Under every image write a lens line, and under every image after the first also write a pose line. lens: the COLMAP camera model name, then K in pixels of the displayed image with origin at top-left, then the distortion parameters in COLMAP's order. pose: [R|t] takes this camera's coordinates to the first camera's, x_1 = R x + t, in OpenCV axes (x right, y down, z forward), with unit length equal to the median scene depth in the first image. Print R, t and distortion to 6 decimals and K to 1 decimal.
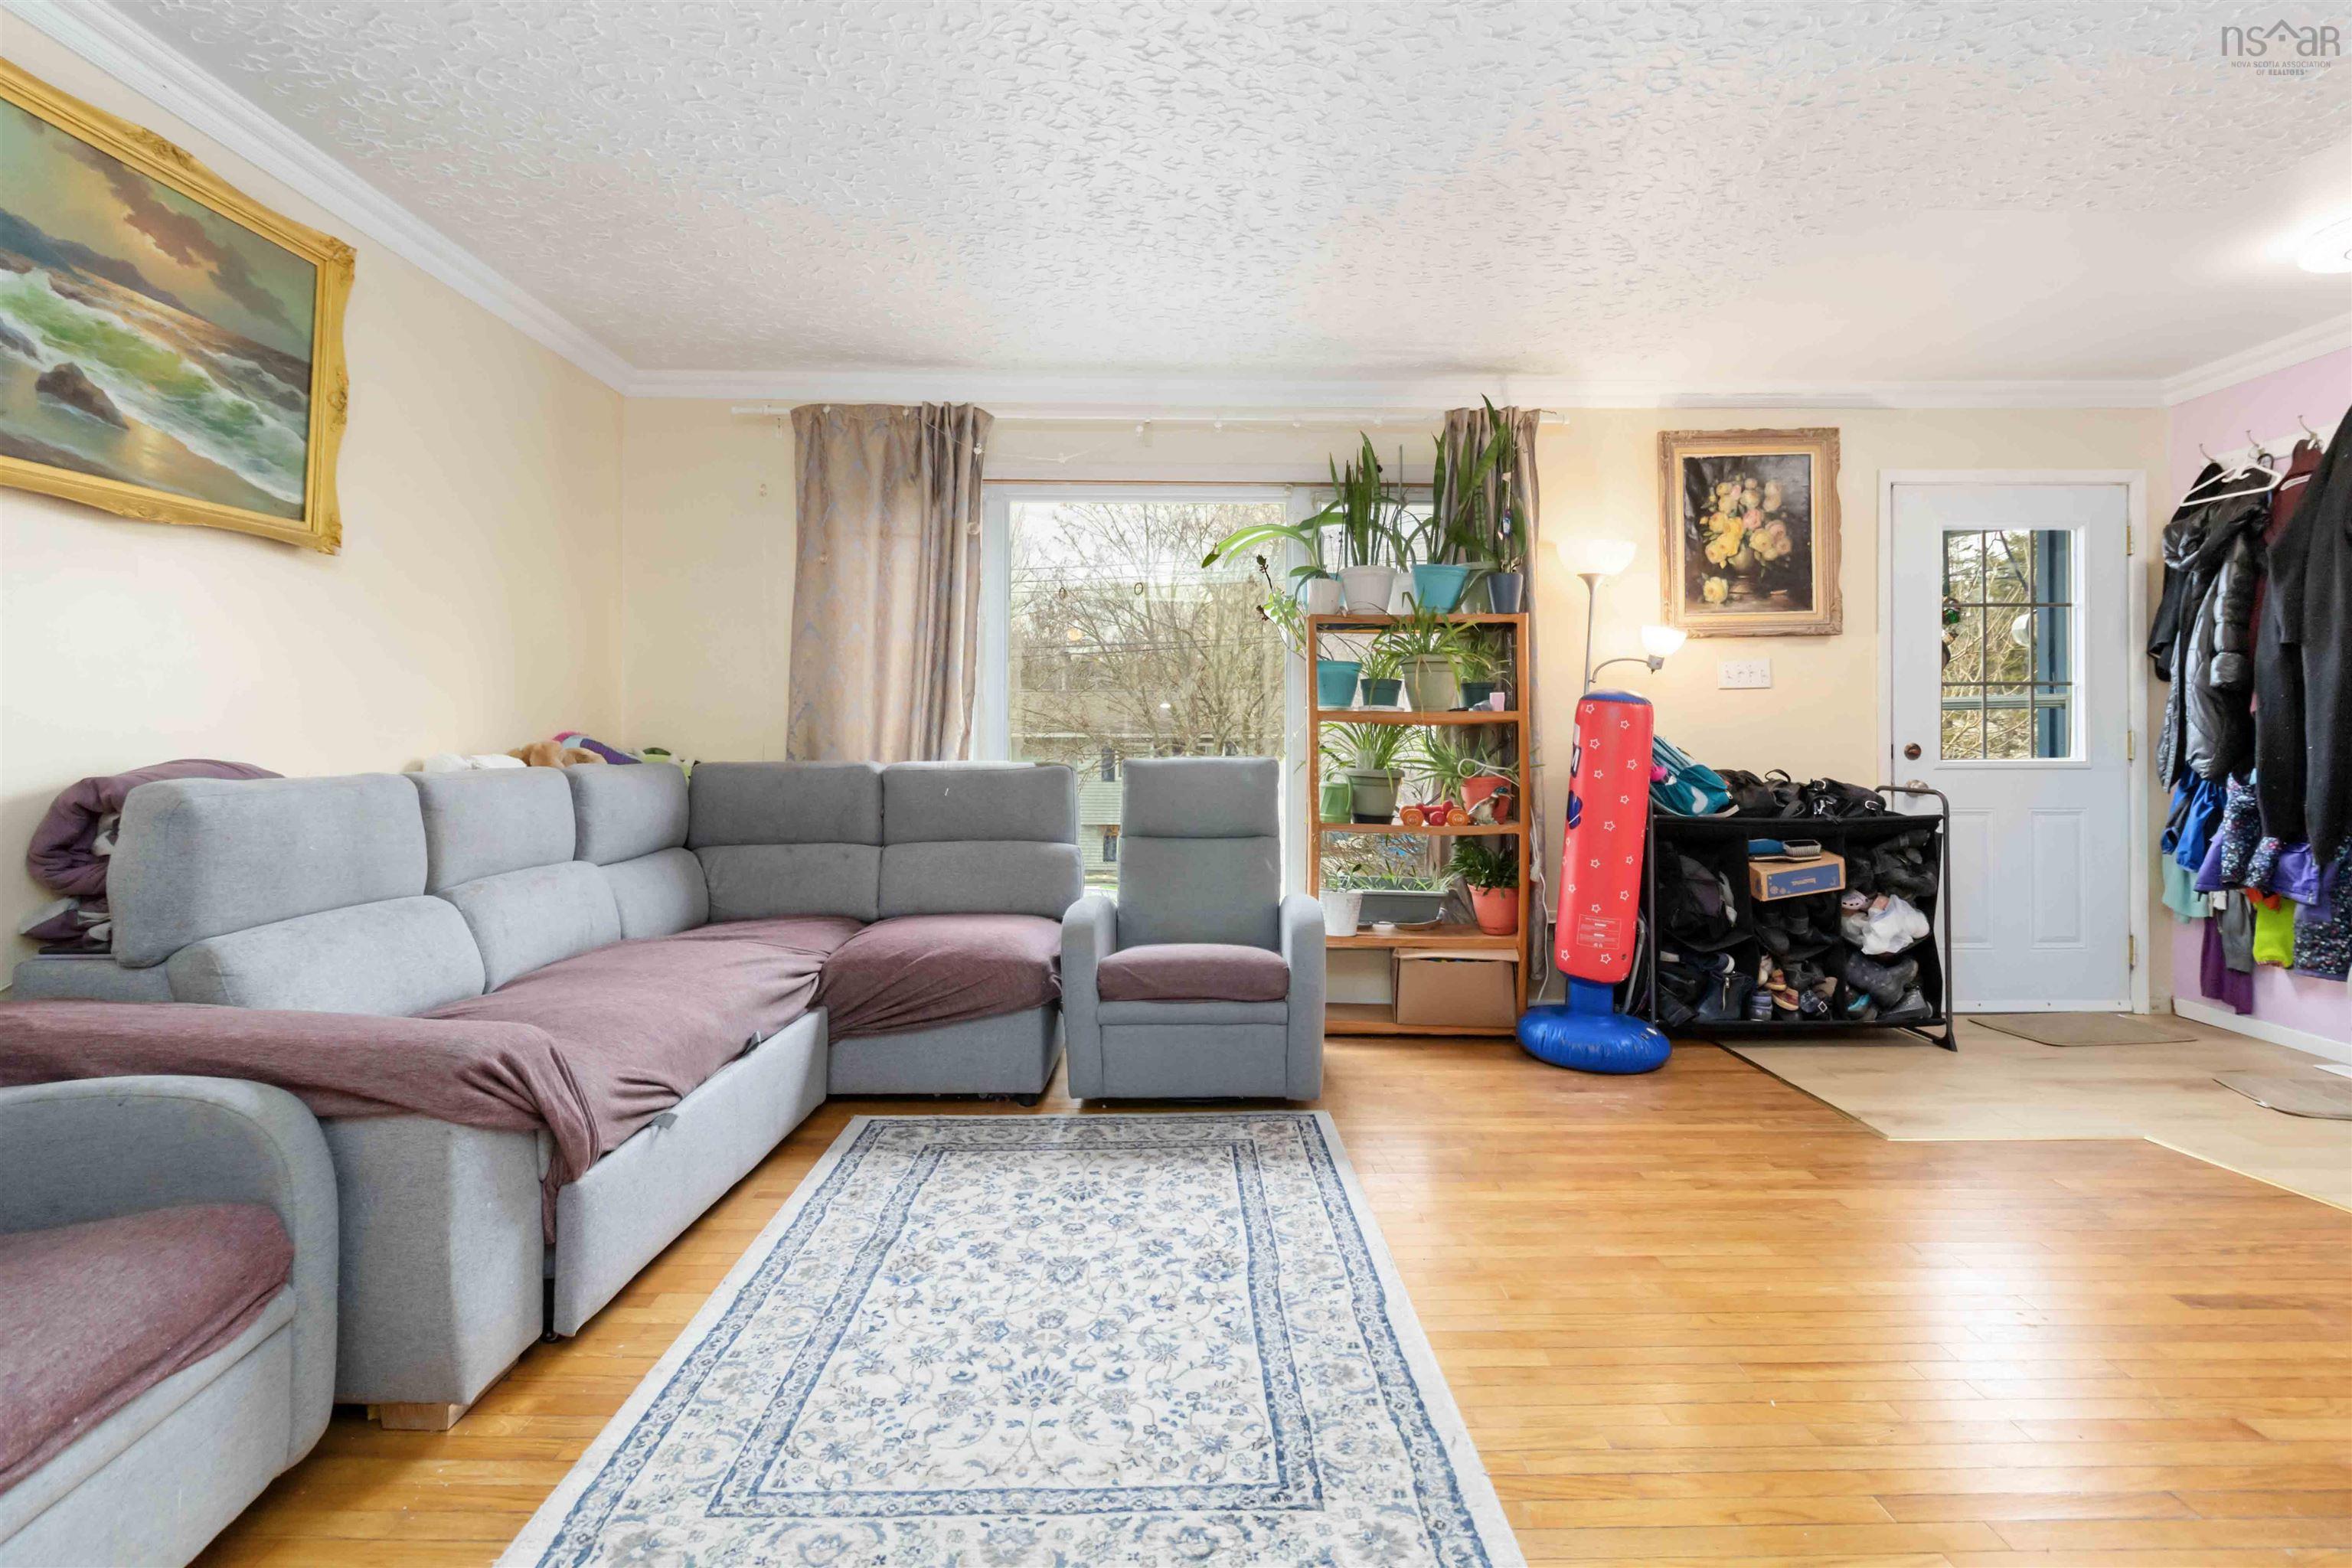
lens RADIAL K [[1118.9, 0, 1180.9], [0, 1118.9, 705.1], [0, 0, 1]] dist [0.003286, -0.000985]
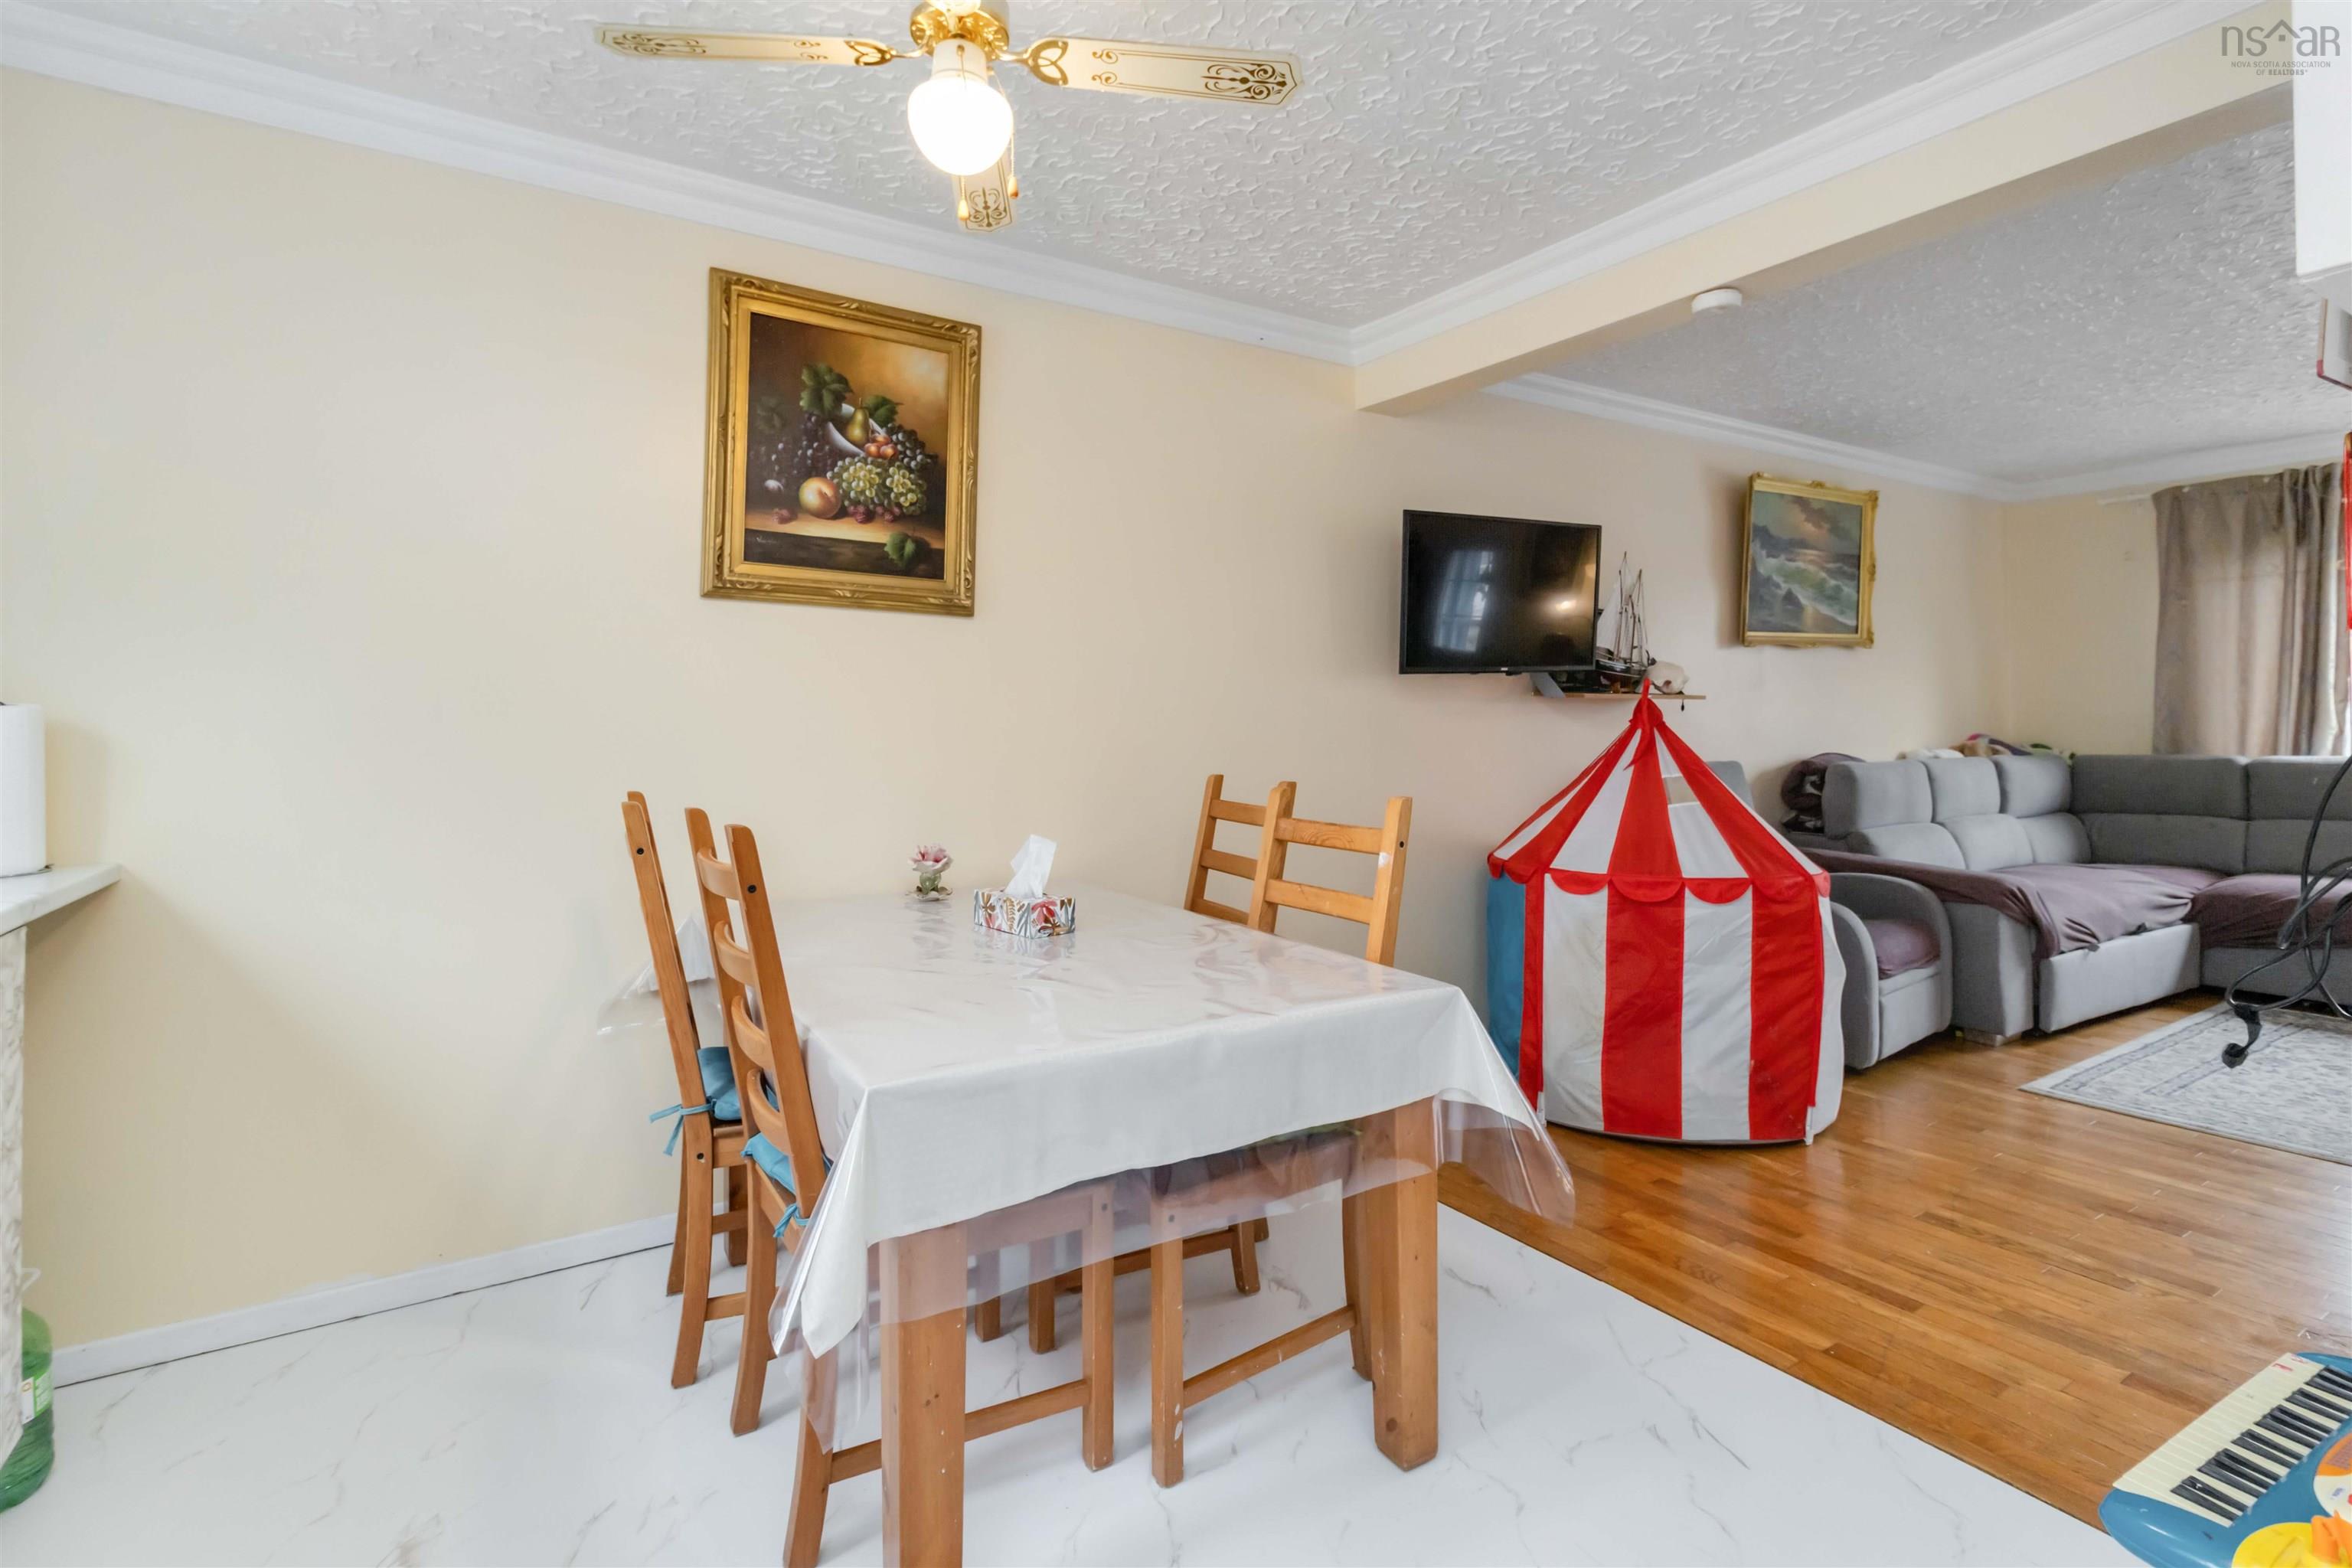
lens RADIAL K [[1118.9, 0, 1176.9], [0, 1118.9, 728.1], [0, 0, 1]] dist [0.003286, -0.000985]
pose [[0.516605, -0.005062, -0.856209, 0.251008], [0.037183, 0.999172, 0.016528, -0.060164], [0.855416, -0.040375, 0.516366, -0.893277]]
